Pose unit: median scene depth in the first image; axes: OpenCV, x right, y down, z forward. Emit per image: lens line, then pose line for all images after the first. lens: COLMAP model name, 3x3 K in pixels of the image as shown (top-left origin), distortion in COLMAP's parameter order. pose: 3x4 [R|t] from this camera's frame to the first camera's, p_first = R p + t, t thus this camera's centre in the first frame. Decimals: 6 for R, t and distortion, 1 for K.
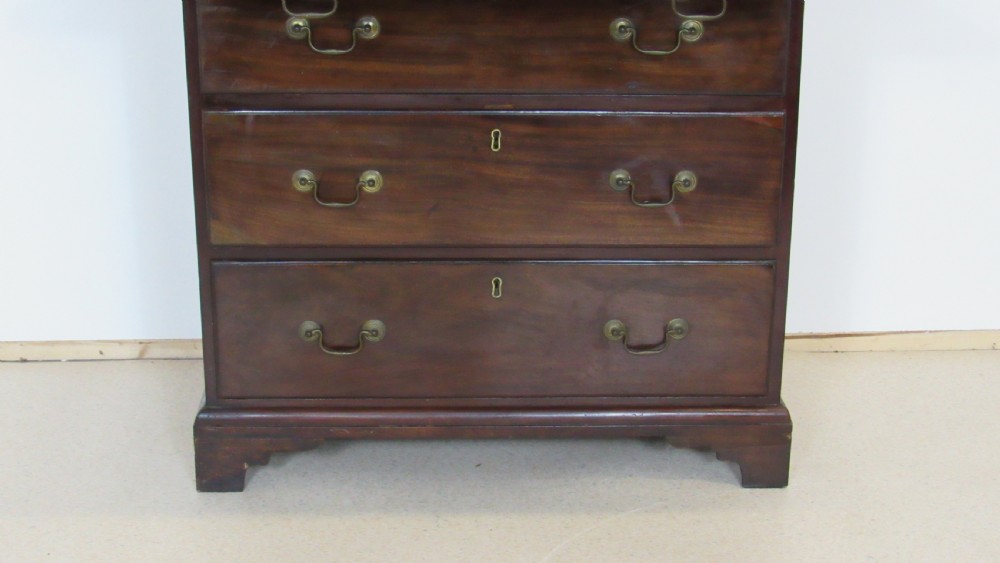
lens RADIAL K [[1604.8, 0, 488.1], [0, 1604.8, 250.0], [0, 0, 1]] dist [-0.106664, 0.000000]
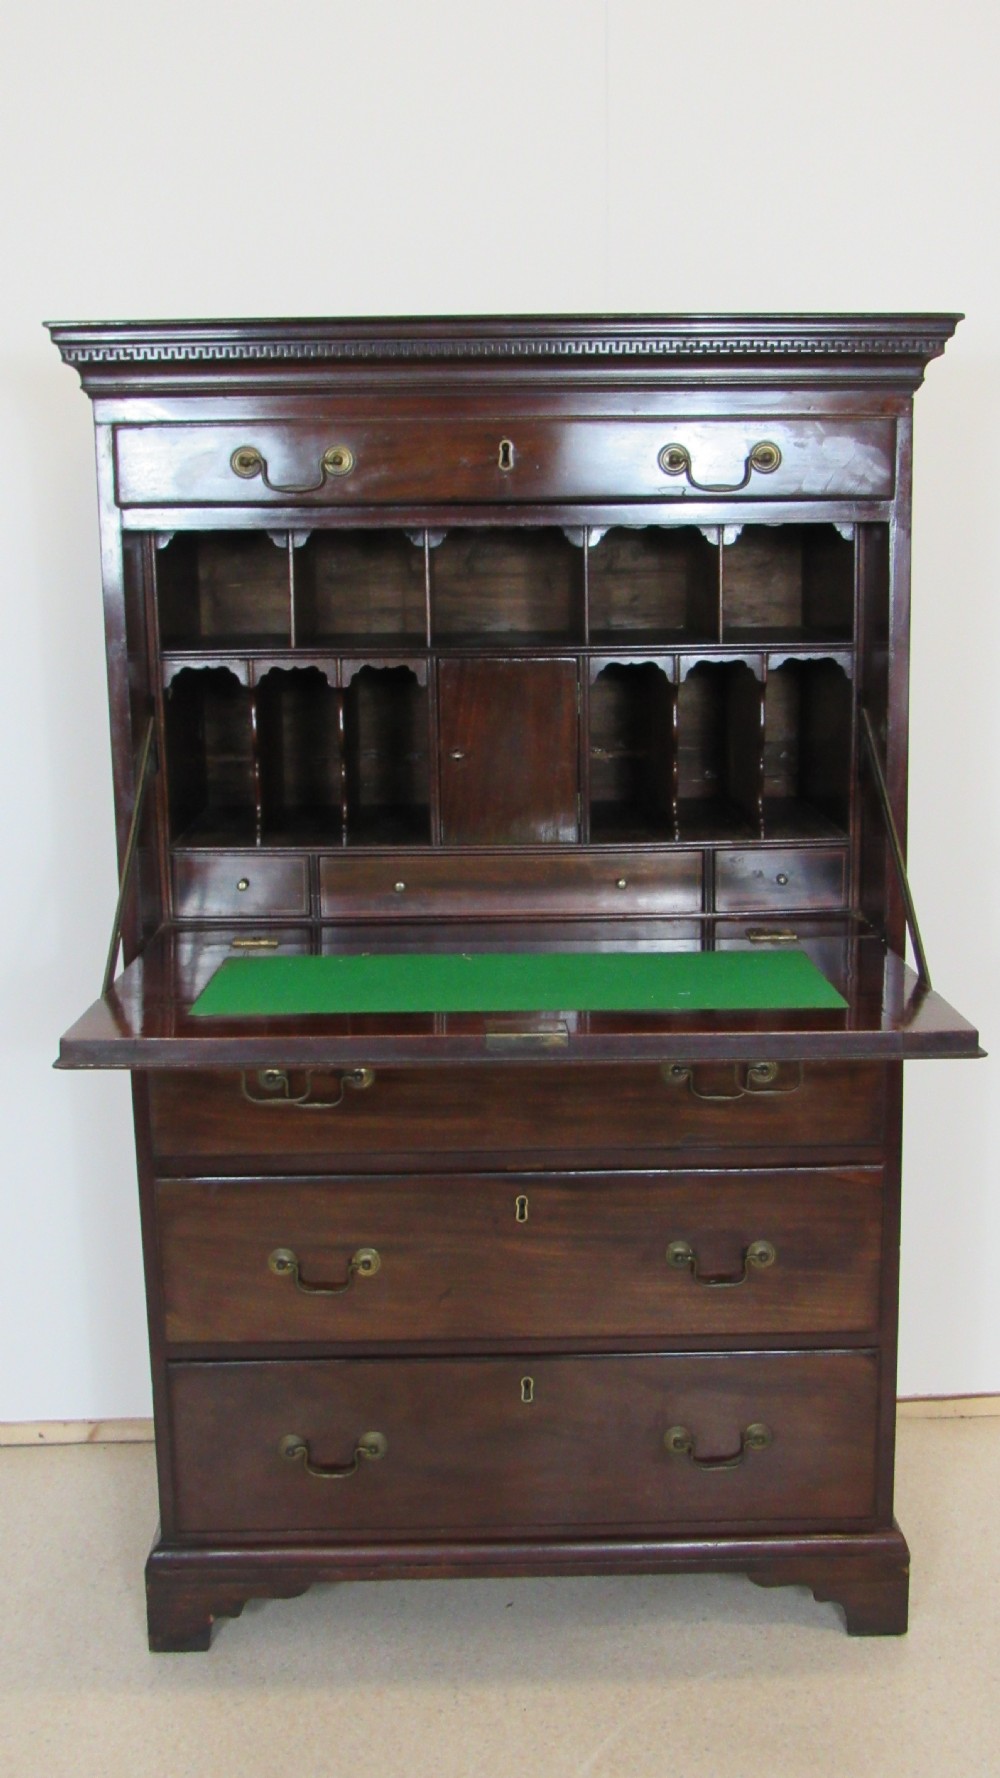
lens RADIAL K [[1883.5, 0, 496.4], [0, 1883.5, 914.2], [0, 0, 1]] dist [-0.046136, 0.000000]
pose [[0.999599, -0.018467, -0.021459, 0.014381], [0.015430, 0.990862, -0.133990, -0.084403], [0.023737, 0.133606, 0.990750, 0.049126]]
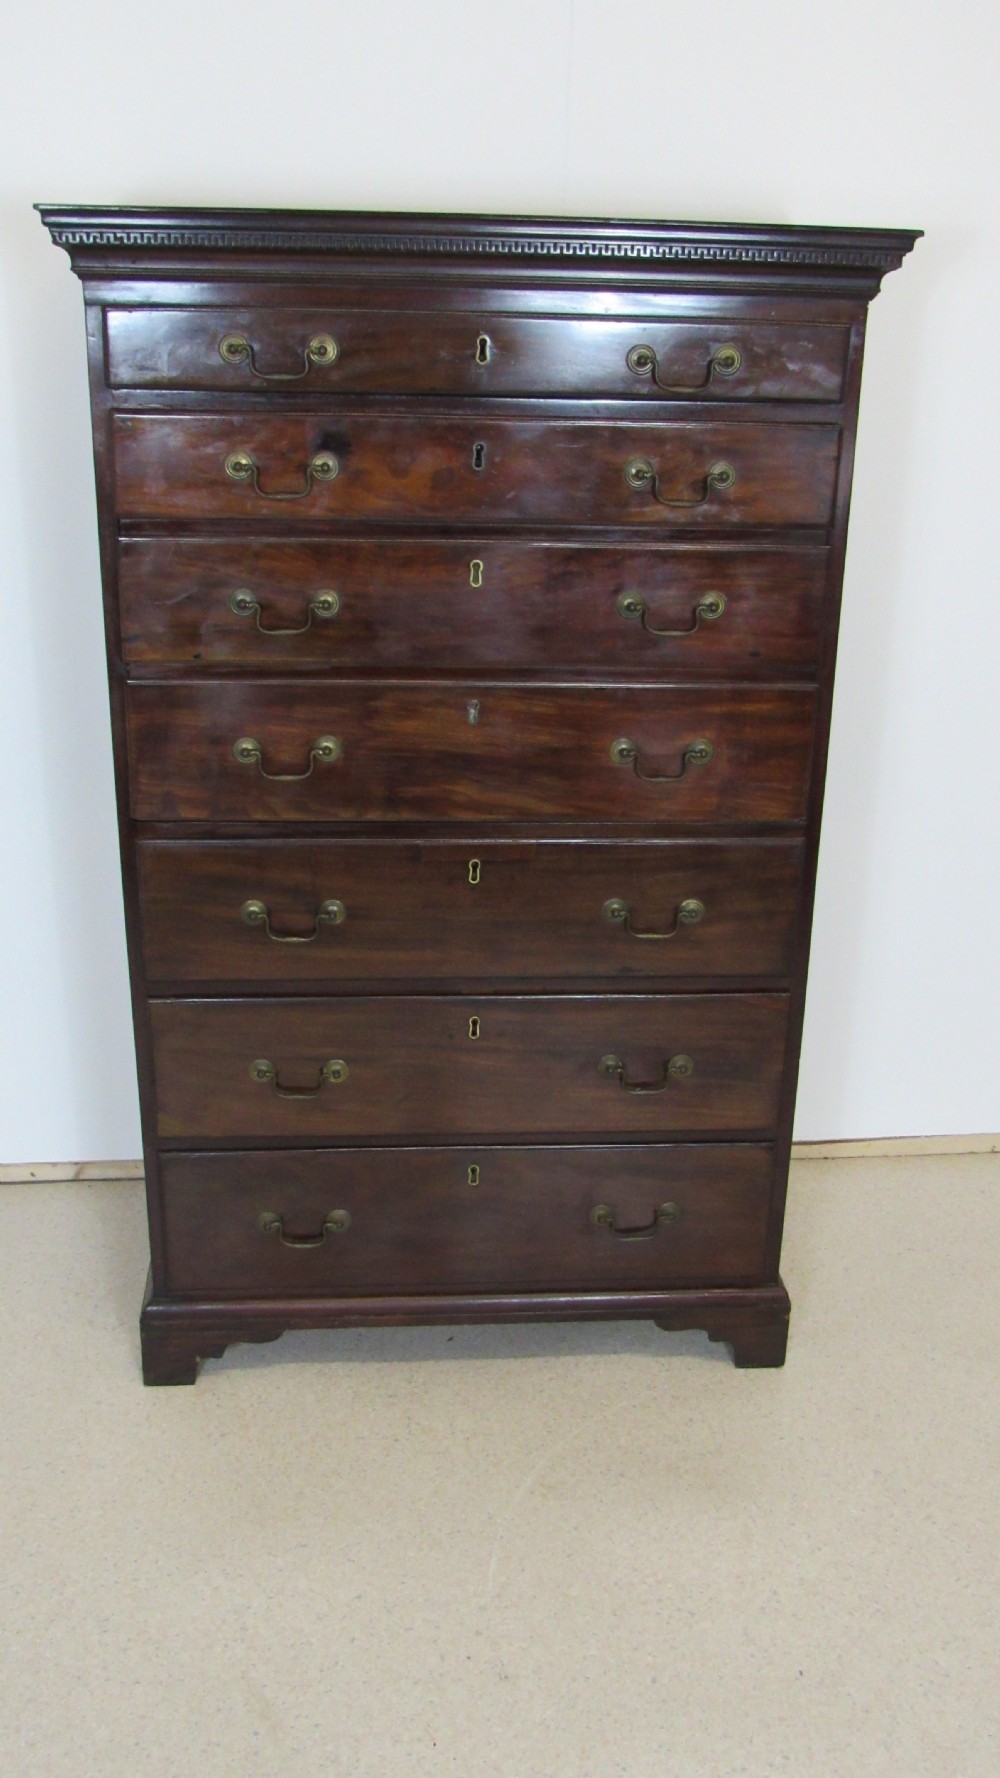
lens RADIAL K [[1655.5, 0, 503.6], [0, 1655.5, 921.2], [0, 0, 1]] dist [-0.032465, 0.000000]
pose [[0.998915, -0.001277, 0.046559, -0.021044], [-0.001383, 0.998369, 0.057070, -0.173481], [-0.046556, -0.057073, 0.997284, 0.065736]]
